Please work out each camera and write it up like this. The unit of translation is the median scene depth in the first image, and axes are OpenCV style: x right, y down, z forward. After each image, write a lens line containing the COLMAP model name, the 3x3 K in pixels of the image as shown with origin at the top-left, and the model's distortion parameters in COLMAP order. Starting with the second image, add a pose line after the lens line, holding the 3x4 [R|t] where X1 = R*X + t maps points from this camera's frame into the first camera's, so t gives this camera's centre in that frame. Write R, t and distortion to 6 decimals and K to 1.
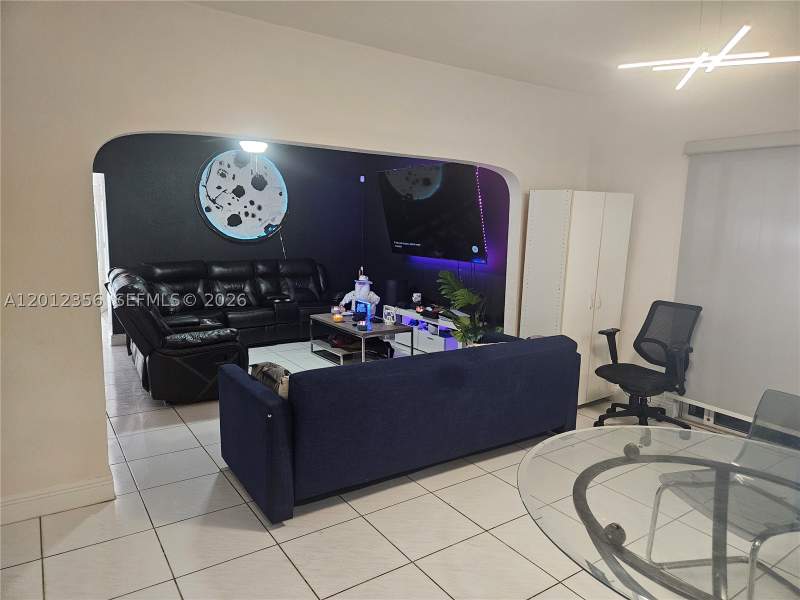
lens RADIAL K [[538.0, 0, 400.3], [0, 538.0, 301.0], [0, 0, 1]] dist [0.033031, -0.004636]
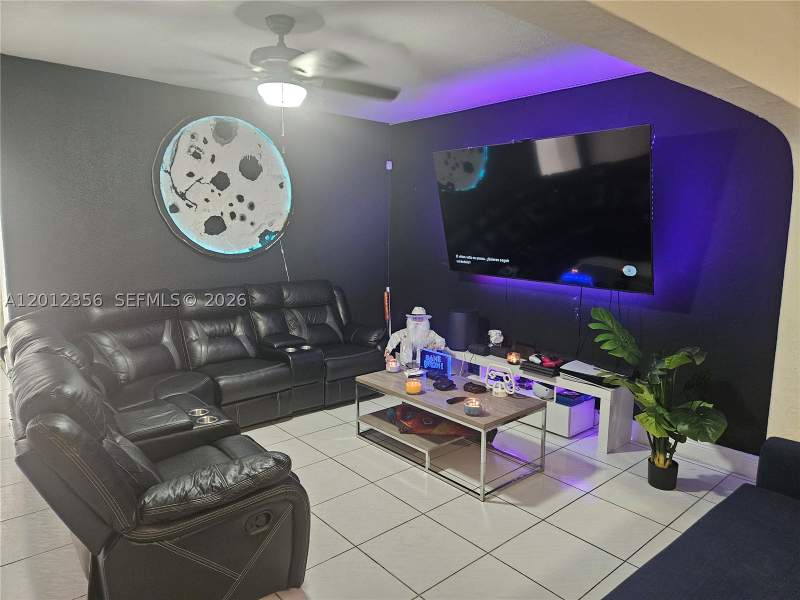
lens RADIAL K [[538.0, 0, 399.2], [0, 538.0, 300.7], [0, 0, 1]] dist [0.033031, -0.004636]
pose [[0.992250, -0.023650, 0.121986, -0.172281], [0.022843, 0.999707, 0.008008, -0.060036], [-0.122139, -0.005159, 0.992500, 0.332815]]
